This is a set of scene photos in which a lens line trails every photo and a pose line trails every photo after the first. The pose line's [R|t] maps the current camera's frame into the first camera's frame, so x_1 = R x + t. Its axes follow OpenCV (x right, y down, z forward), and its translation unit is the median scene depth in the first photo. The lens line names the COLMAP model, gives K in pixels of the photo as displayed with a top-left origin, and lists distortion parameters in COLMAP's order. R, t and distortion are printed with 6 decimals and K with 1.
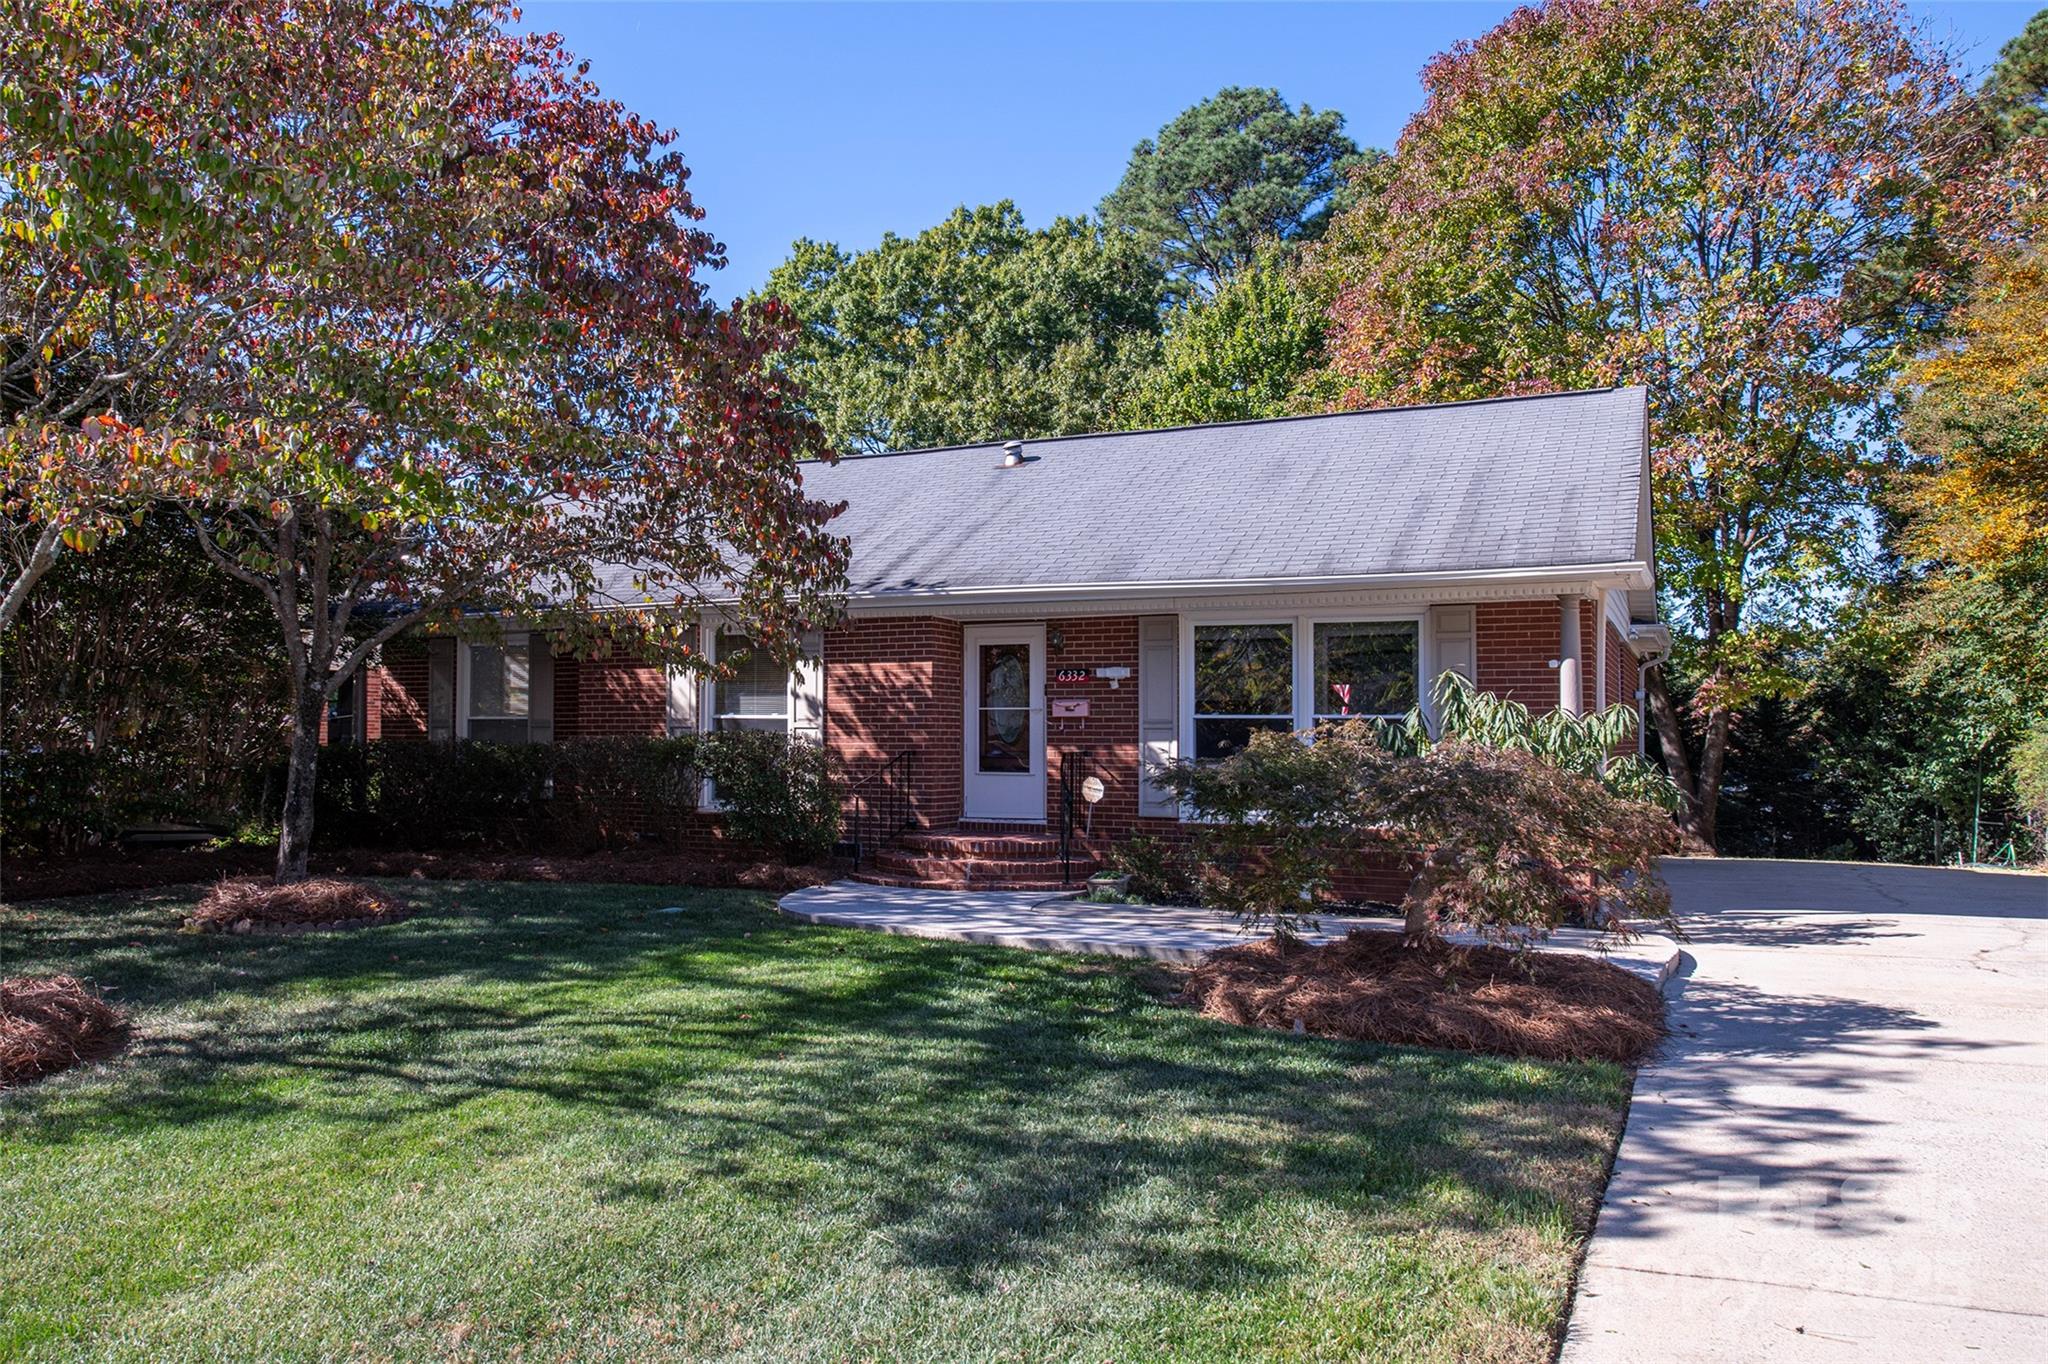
lens RADIAL K [[1514.0, 0, 945.2], [0, 1514.0, 751.4], [0, 0, 1]] dist [0.012757, -0.002633]
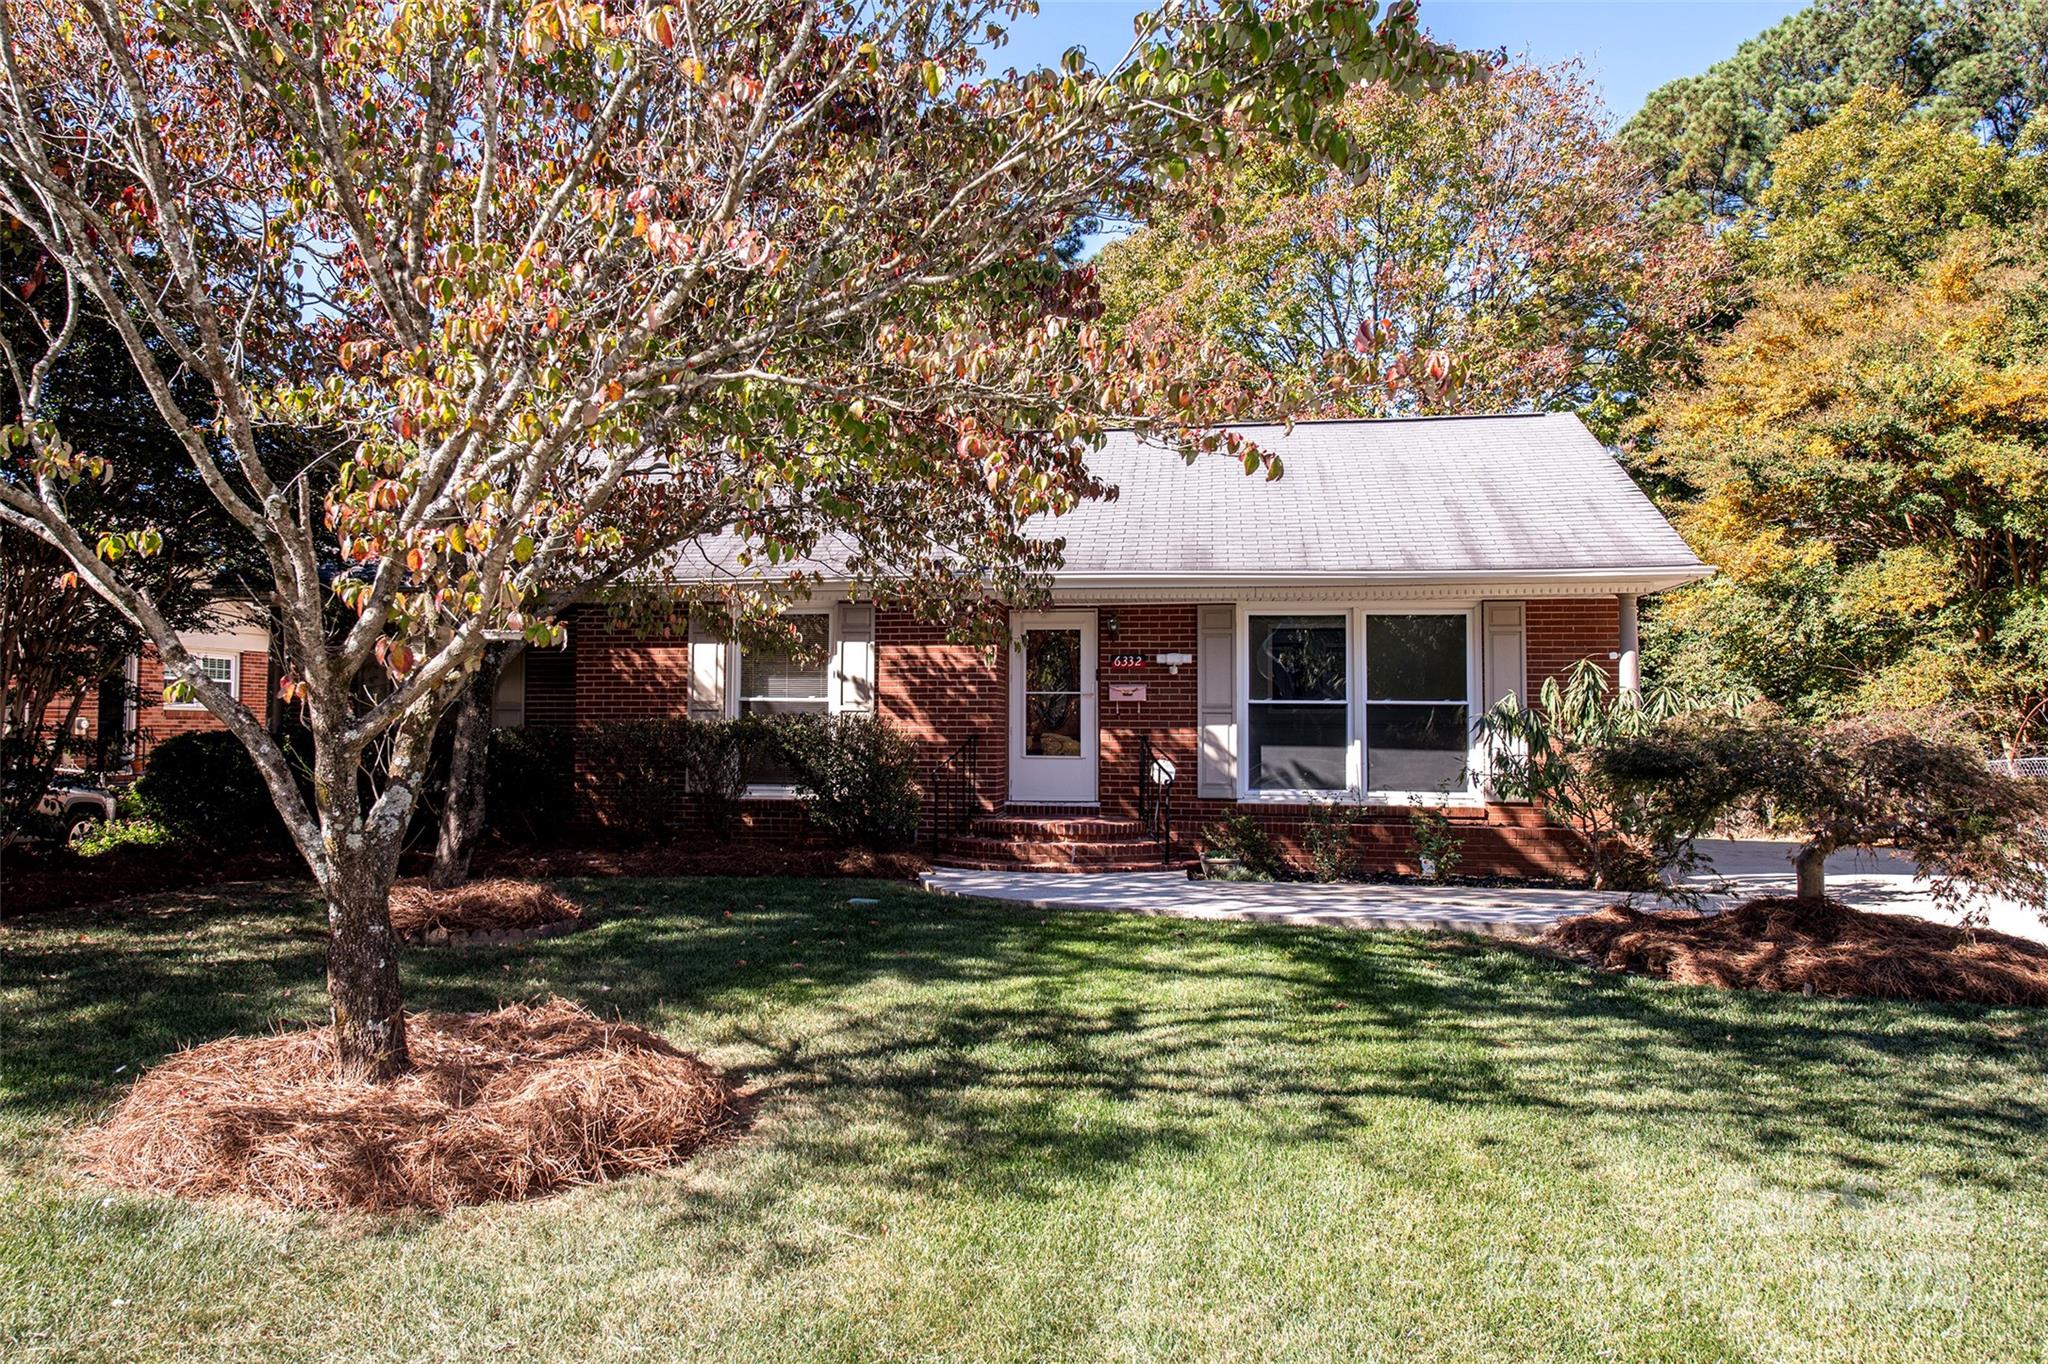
lens RADIAL K [[1453.4, 0, 960.8], [0, 1453.4, 738.1], [0, 0, 1]] dist [0.020465, -0.006340]
pose [[0.959482, -0.000819, 0.281770, -0.299336], [0.001035, 0.999999, -0.000614, 0.002578], [-0.281769, 0.000881, 0.959482, 0.086864]]
